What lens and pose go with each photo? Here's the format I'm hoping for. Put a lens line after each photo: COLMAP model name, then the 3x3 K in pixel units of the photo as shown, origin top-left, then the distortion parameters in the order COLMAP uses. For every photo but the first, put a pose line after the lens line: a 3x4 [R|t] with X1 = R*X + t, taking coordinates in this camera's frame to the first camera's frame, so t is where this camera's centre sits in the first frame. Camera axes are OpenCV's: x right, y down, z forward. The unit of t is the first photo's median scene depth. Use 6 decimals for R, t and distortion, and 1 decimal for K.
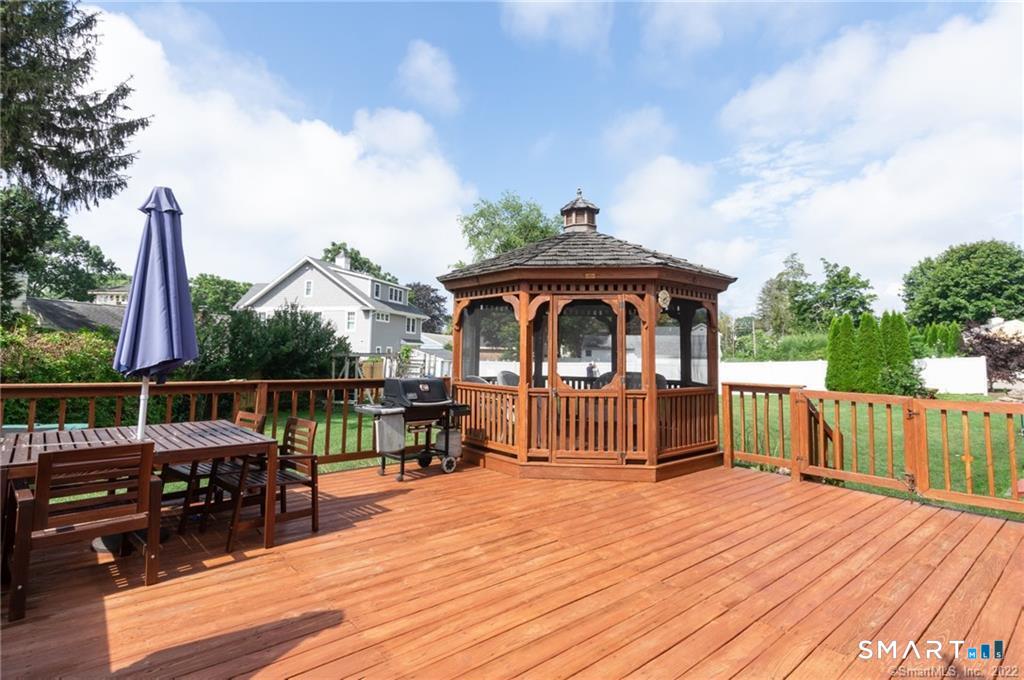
lens RADIAL K [[510.9, 0, 515.2], [0, 510.9, 321.7], [0, 0, 1]] dist [0.001495, 0.000462]
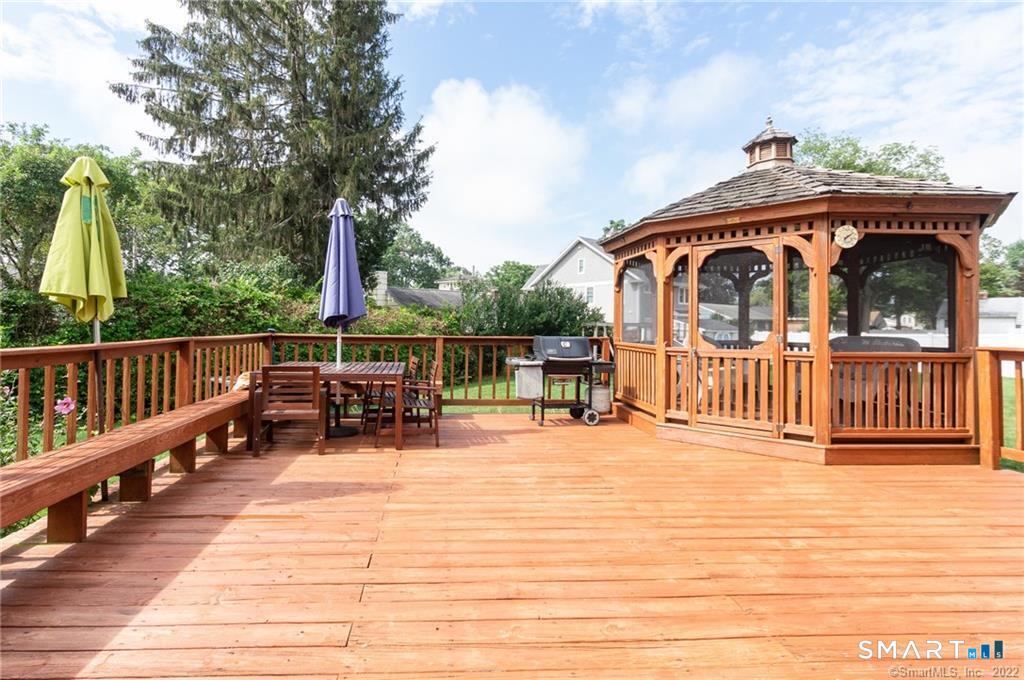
lens RADIAL K [[492.4, 0, 463.6], [0, 492.4, 322.8], [0, 0, 1]] dist [0.002300, 0.000438]
pose [[0.791892, -0.010026, -0.610579, 0.290762], [0.042674, 0.998329, 0.038953, 0.032695], [0.609168, -0.056902, 0.790997, 0.041977]]
